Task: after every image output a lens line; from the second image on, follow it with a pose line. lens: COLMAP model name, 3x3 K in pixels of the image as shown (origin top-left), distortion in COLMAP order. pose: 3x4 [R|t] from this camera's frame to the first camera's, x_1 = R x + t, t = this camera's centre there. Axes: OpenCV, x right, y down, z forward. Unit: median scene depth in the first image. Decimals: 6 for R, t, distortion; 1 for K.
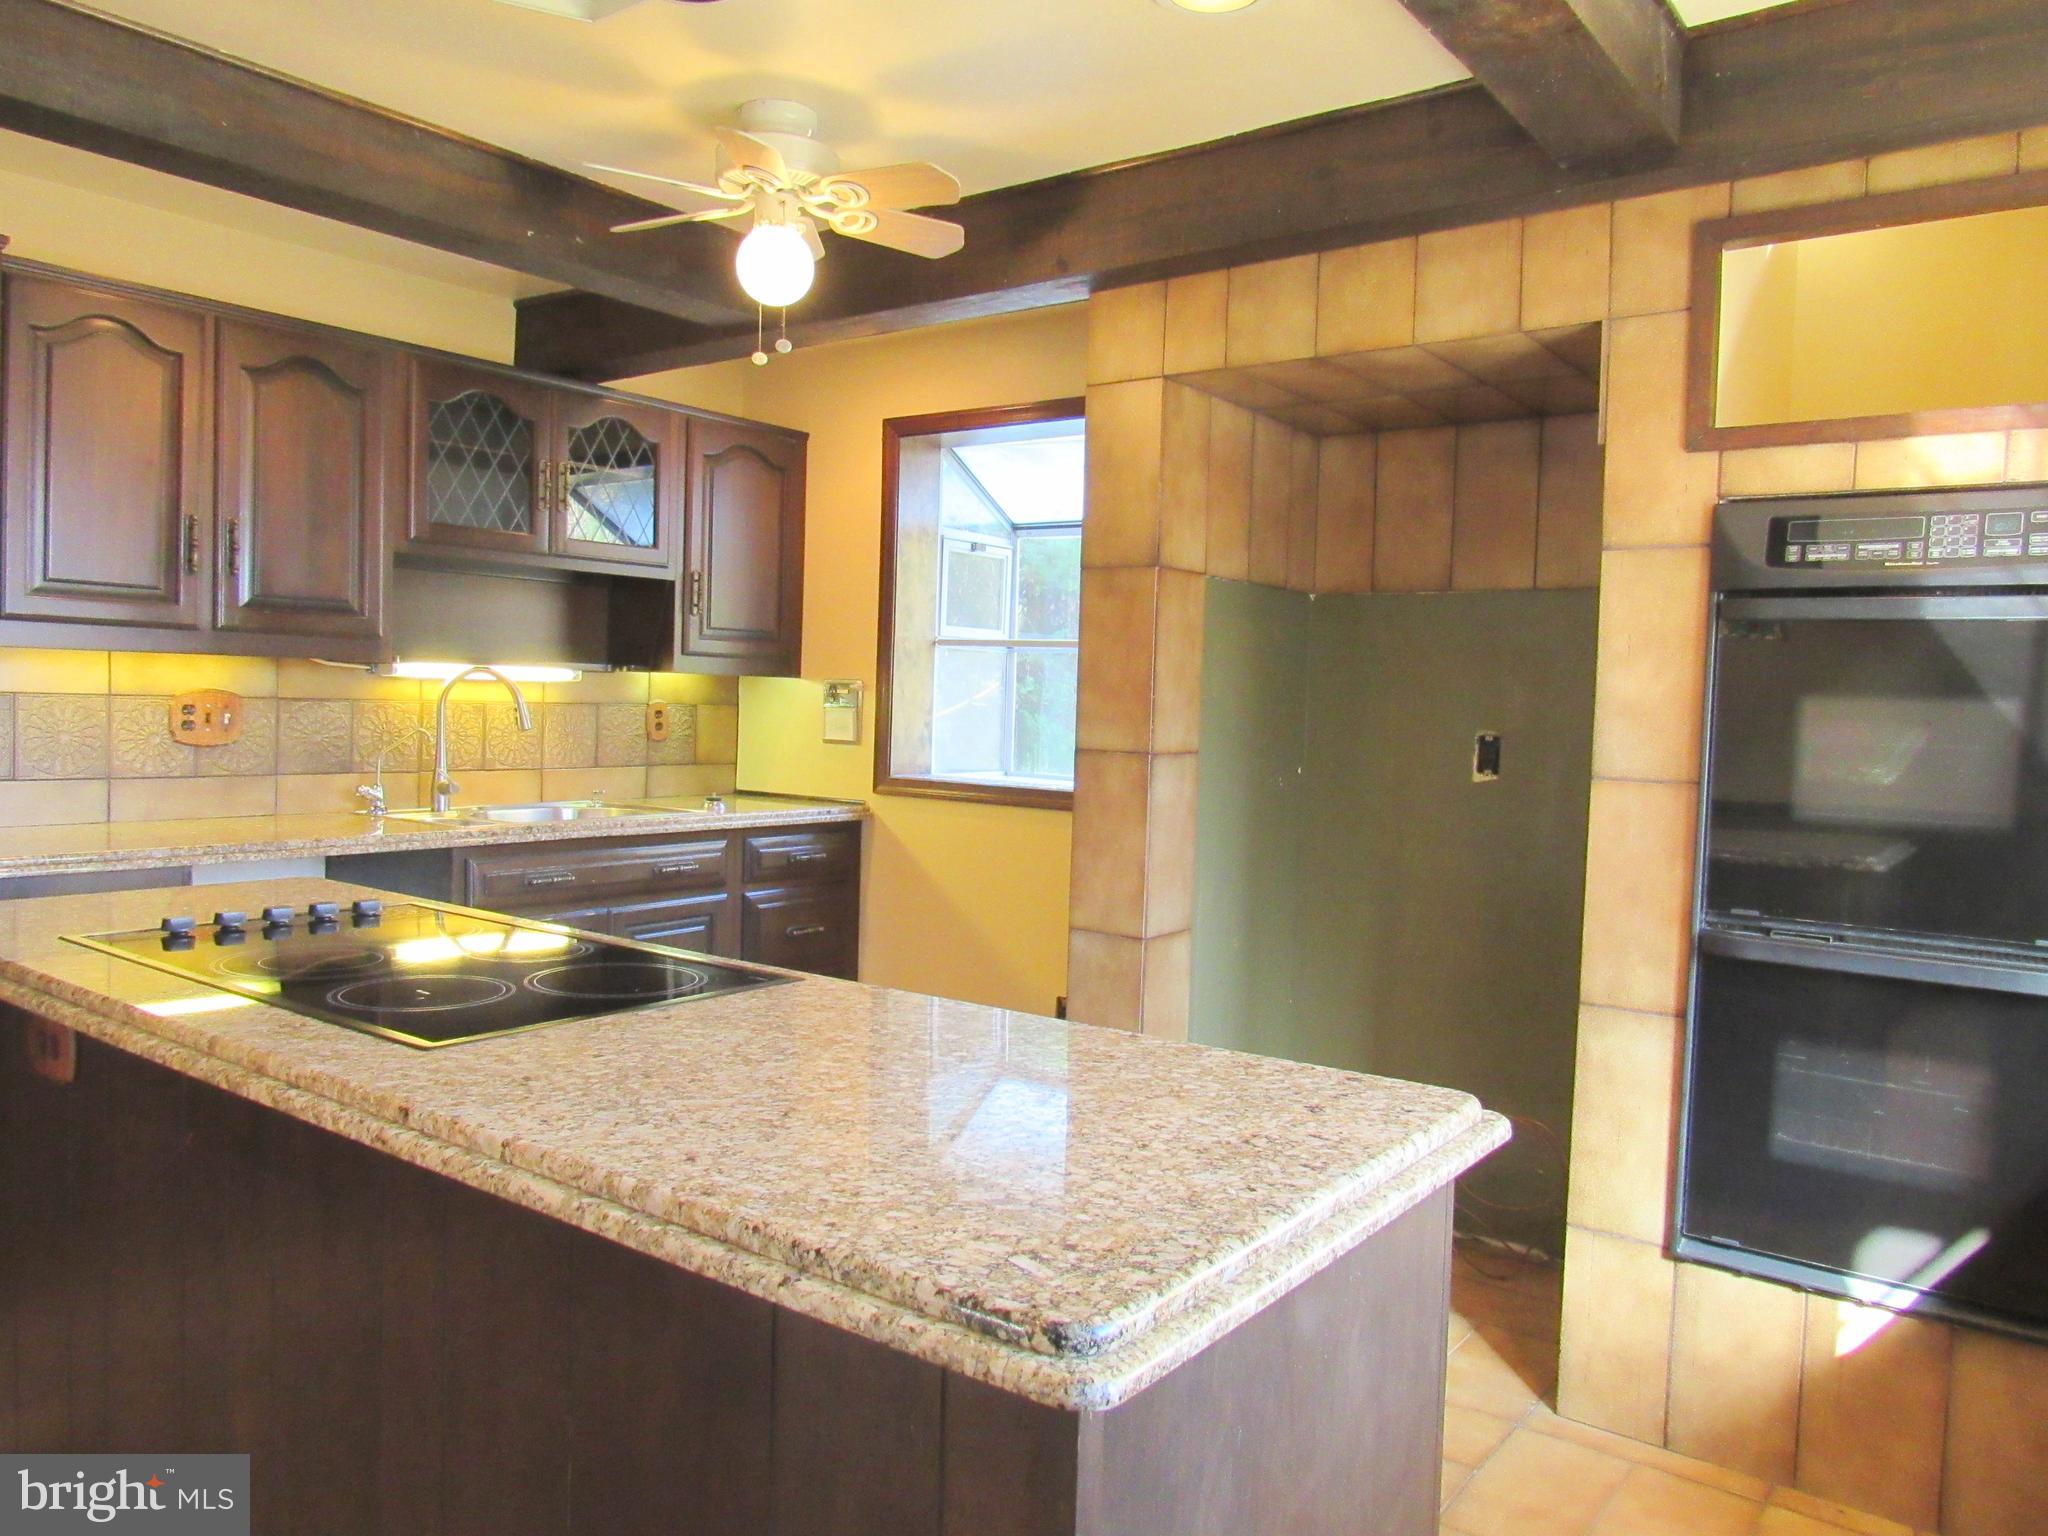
lens RADIAL K [[1464.1, 0, 1010.4], [0, 1464.1, 759.2], [0, 0, 1]] dist [-0.032476, 0.013945]
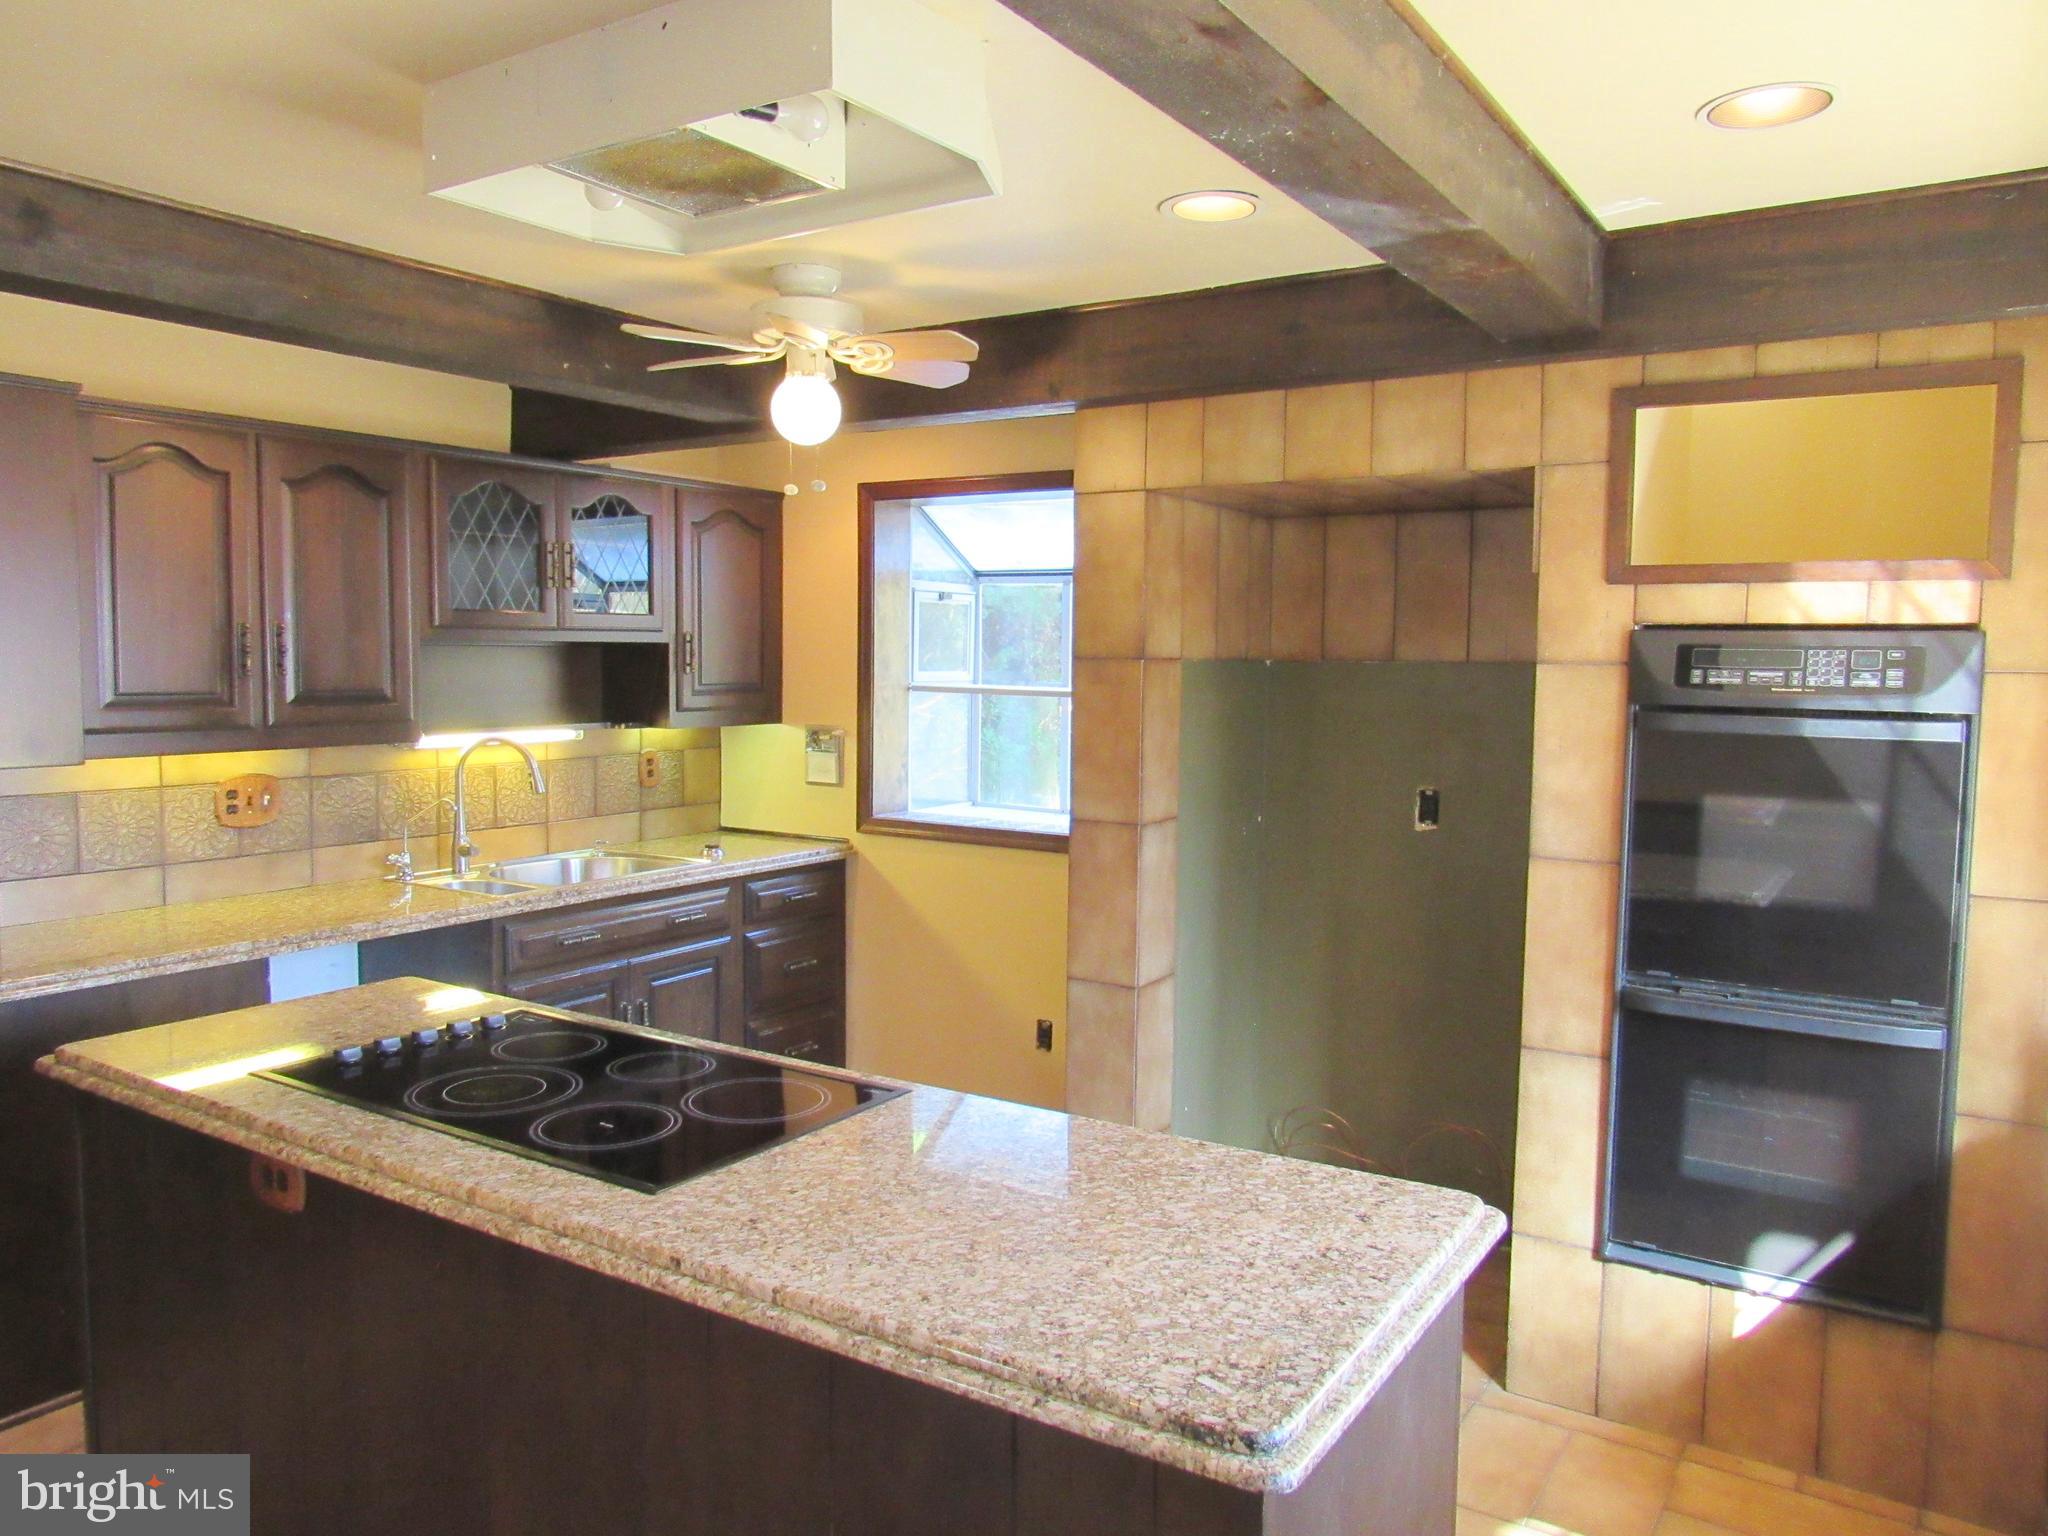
lens RADIAL K [[1464.1, 0, 1012.2], [0, 1464.1, 761.5], [0, 0, 1]] dist [-0.032476, 0.013945]
pose [[0.997286, -0.025282, 0.069154, -0.084855], [0.022947, 0.999146, 0.034357, -0.100839], [-0.069964, -0.032677, 0.997014, -0.123663]]
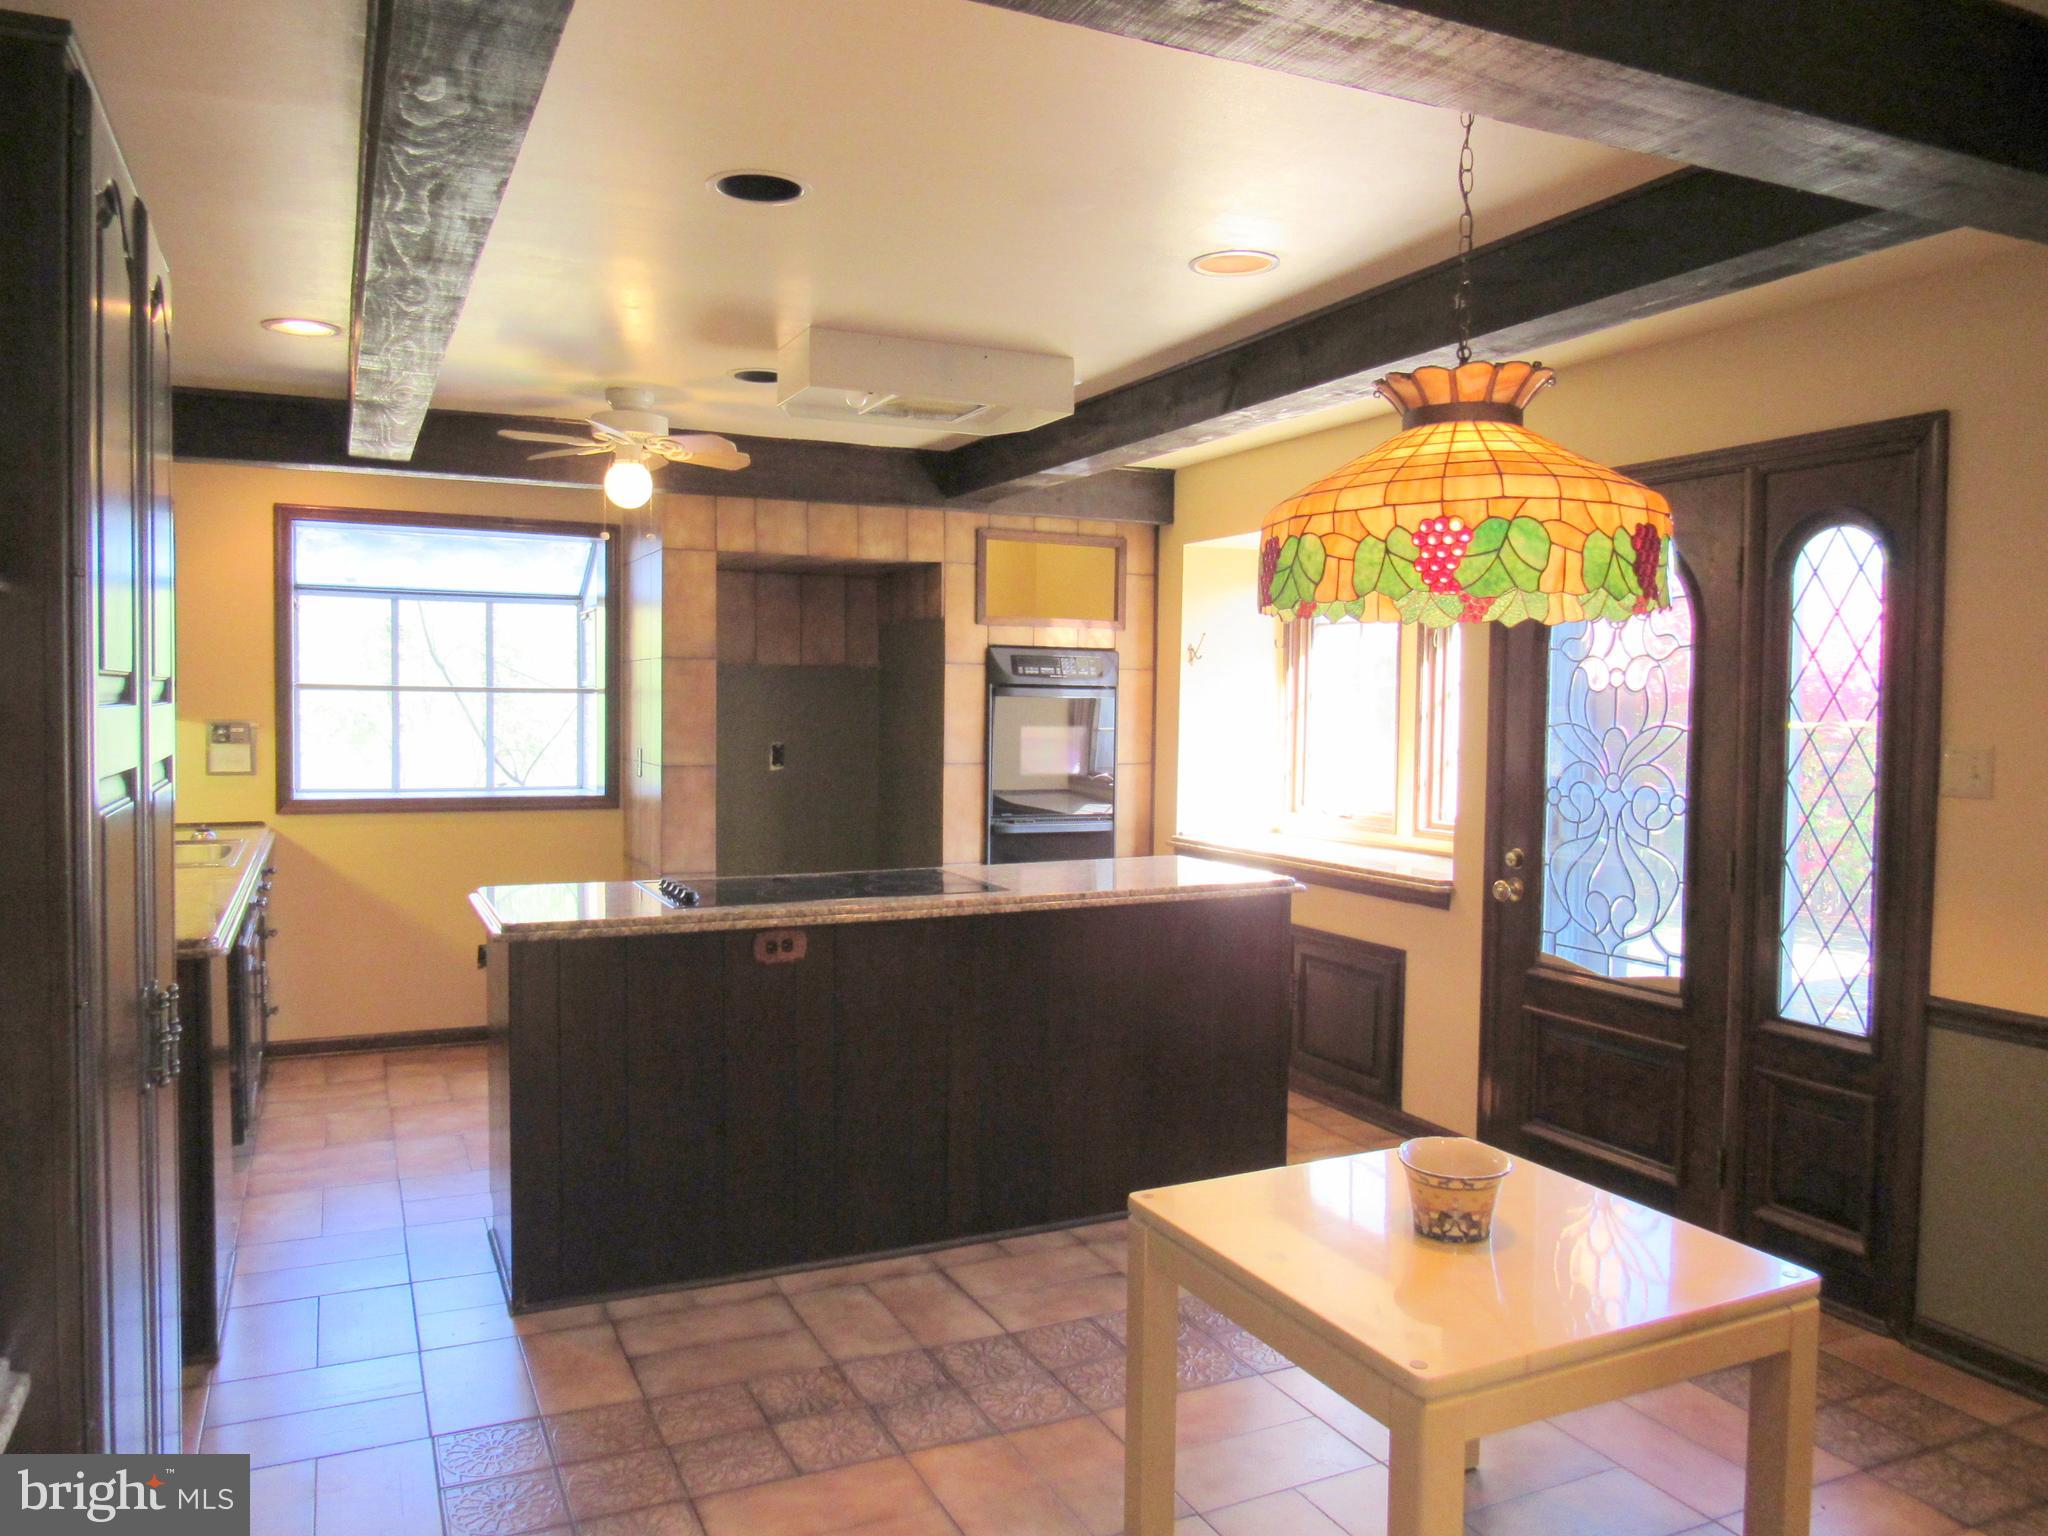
lens RADIAL K [[1464.1, 0, 1019.1], [0, 1464.1, 759.9], [0, 0, 1]] dist [-0.032476, 0.013945]
pose [[0.469901, -0.059838, 0.880689, -1.365237], [0.038777, 0.998136, 0.047128, -0.085341], [-0.881867, 0.012005, 0.471345, -0.153890]]
